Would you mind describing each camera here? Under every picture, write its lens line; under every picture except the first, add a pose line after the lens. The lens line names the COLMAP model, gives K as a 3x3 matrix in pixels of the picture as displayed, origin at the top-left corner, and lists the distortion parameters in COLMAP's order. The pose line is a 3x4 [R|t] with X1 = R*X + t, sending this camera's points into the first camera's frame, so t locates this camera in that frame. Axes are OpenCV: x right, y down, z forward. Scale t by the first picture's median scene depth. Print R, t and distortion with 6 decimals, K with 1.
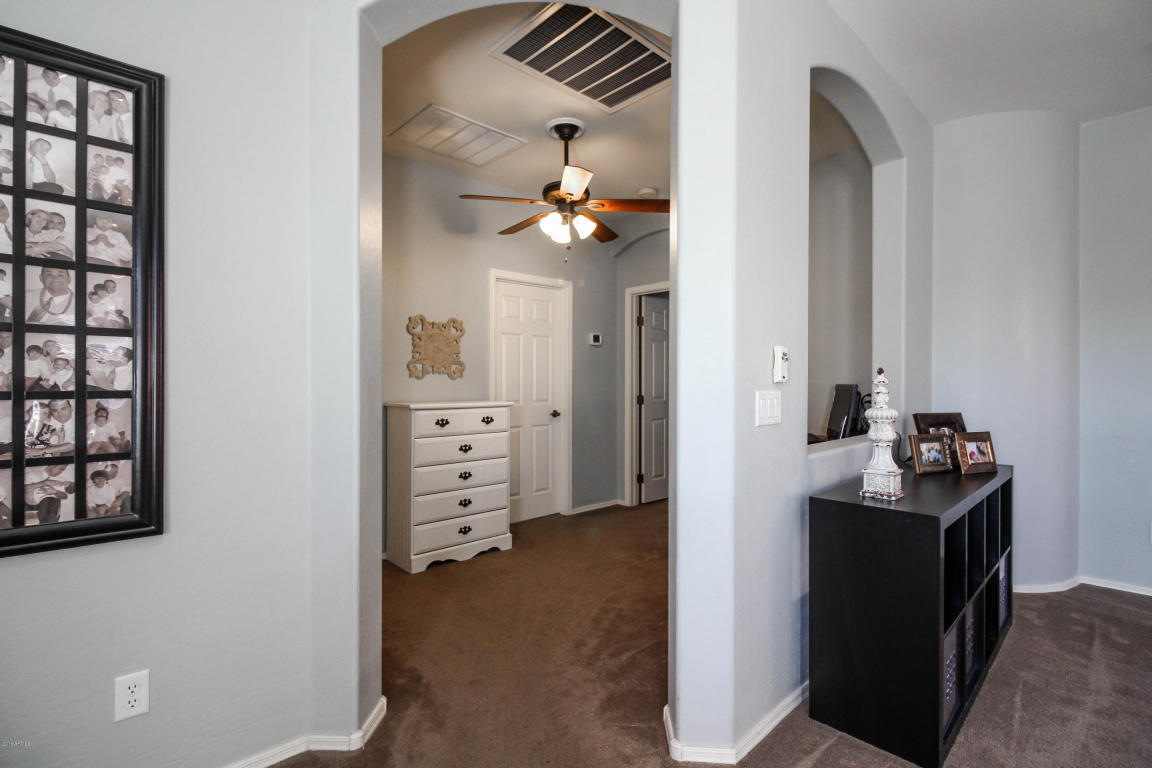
lens RADIAL K [[538.6, 0, 573.6], [0, 538.6, 384.5], [0, 0, 1]] dist [0.016720, -0.004007]
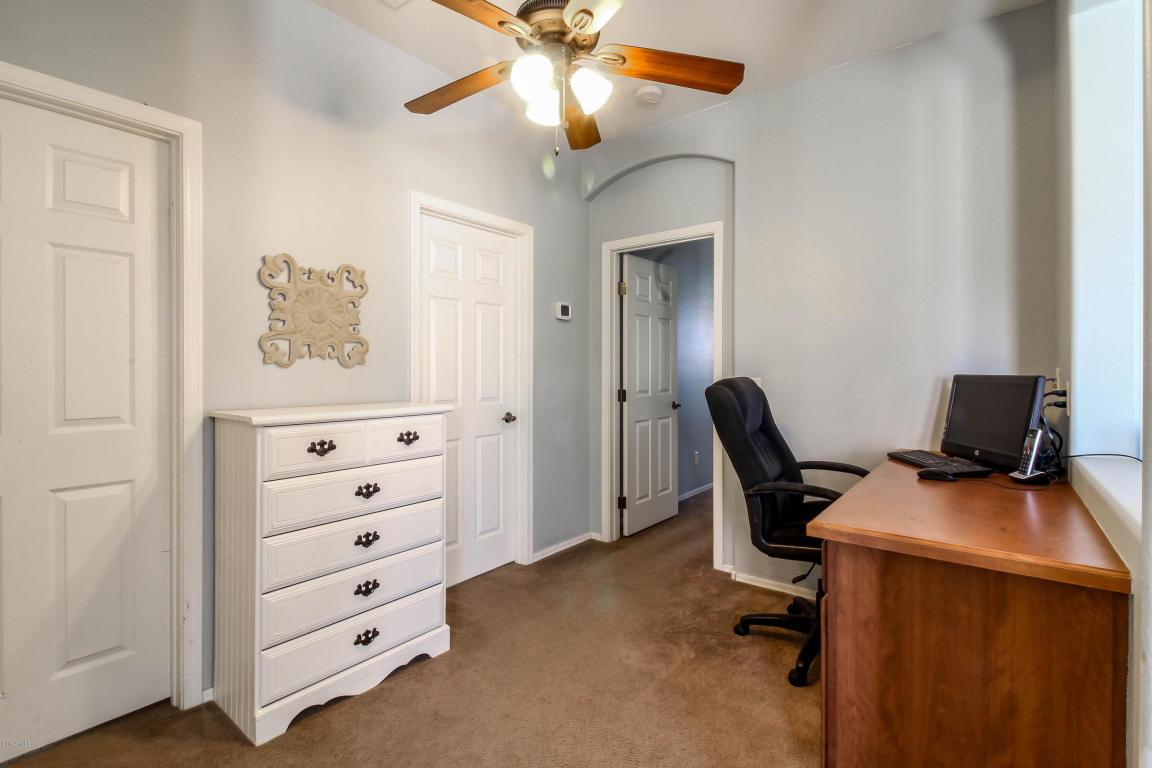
lens RADIAL K [[538.6, 0, 576.3], [0, 538.6, 373.7], [0, 0, 1]] dist [0.016720, -0.004007]
pose [[0.988516, -0.001474, 0.151106, -0.066519], [0.001193, 0.999997, 0.001952, -0.003926], [-0.151109, -0.001749, 0.988516, 0.387765]]
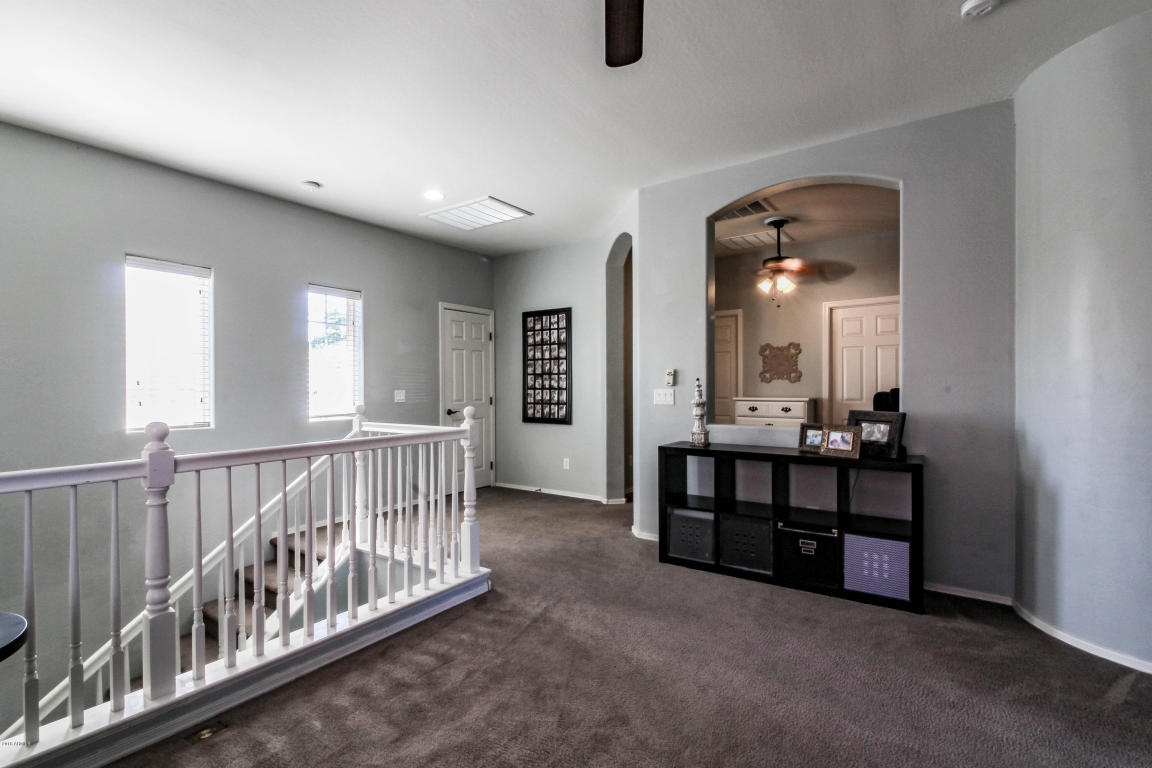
lens RADIAL K [[538.6, 0, 569.8], [0, 538.6, 387.2], [0, 0, 1]] dist [0.016720, -0.004007]
pose [[0.201608, 0.002196, -0.979464, 1.182296], [0.001181, 0.999996, 0.002485, -0.001856], [0.979466, -0.001658, 0.201605, 0.086111]]
